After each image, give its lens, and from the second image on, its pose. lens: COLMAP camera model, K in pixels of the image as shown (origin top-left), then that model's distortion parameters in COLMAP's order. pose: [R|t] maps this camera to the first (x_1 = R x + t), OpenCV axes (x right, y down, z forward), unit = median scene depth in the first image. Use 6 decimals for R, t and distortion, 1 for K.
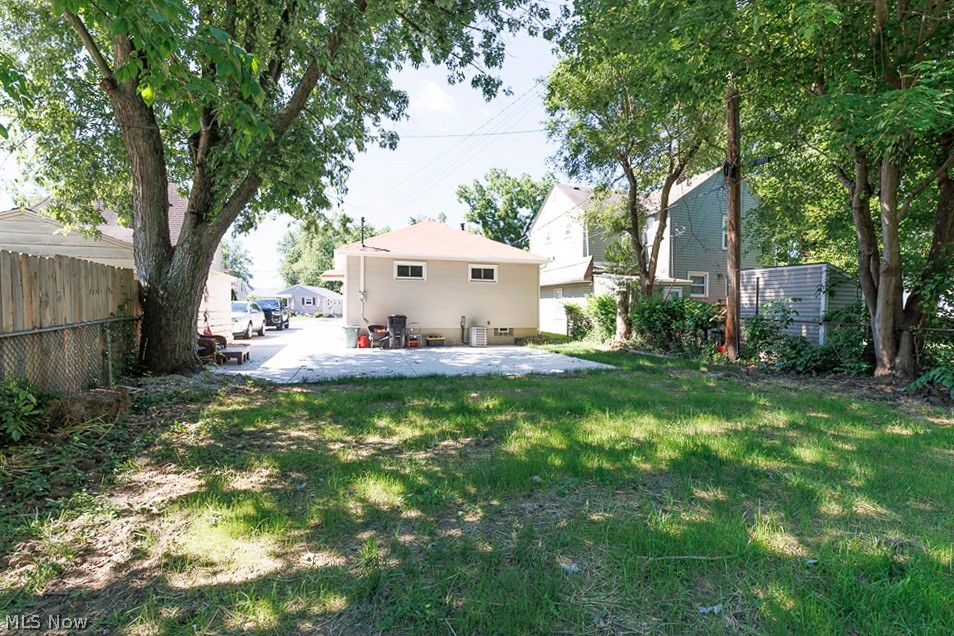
lens RADIAL K [[425.3, 0, 481.7], [0, 425.3, 316.9], [0, 0, 1]] dist [0.003278, -0.000593]
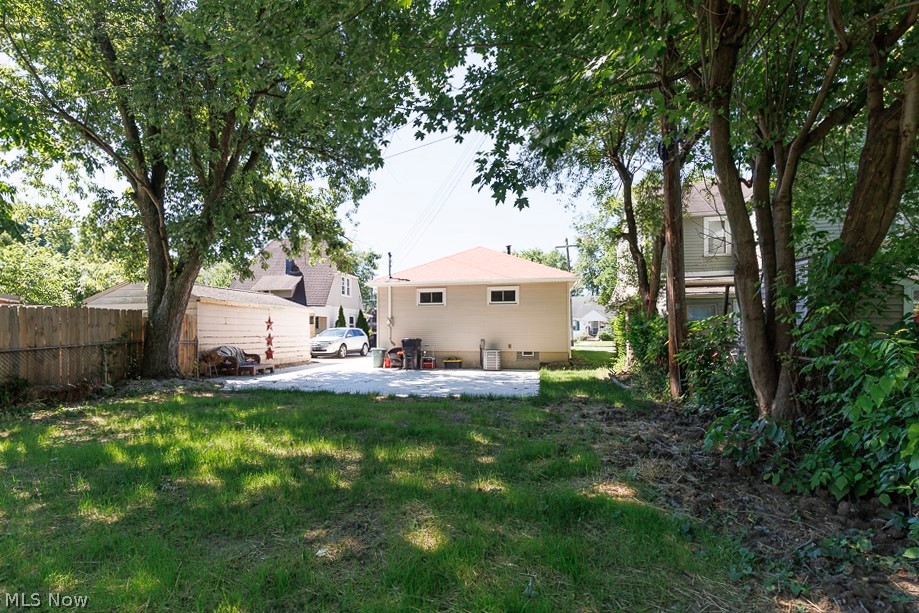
lens RADIAL K [[430.3, 0, 459.3], [0, 430.3, 323.2], [0, 0, 1]] dist [0.000387, -0.000173]
pose [[0.871593, -0.021897, -0.489742, 0.674623], [0.003044, 0.999224, -0.039259, 0.000108], [0.490221, 0.032728, 0.870983, 0.144992]]
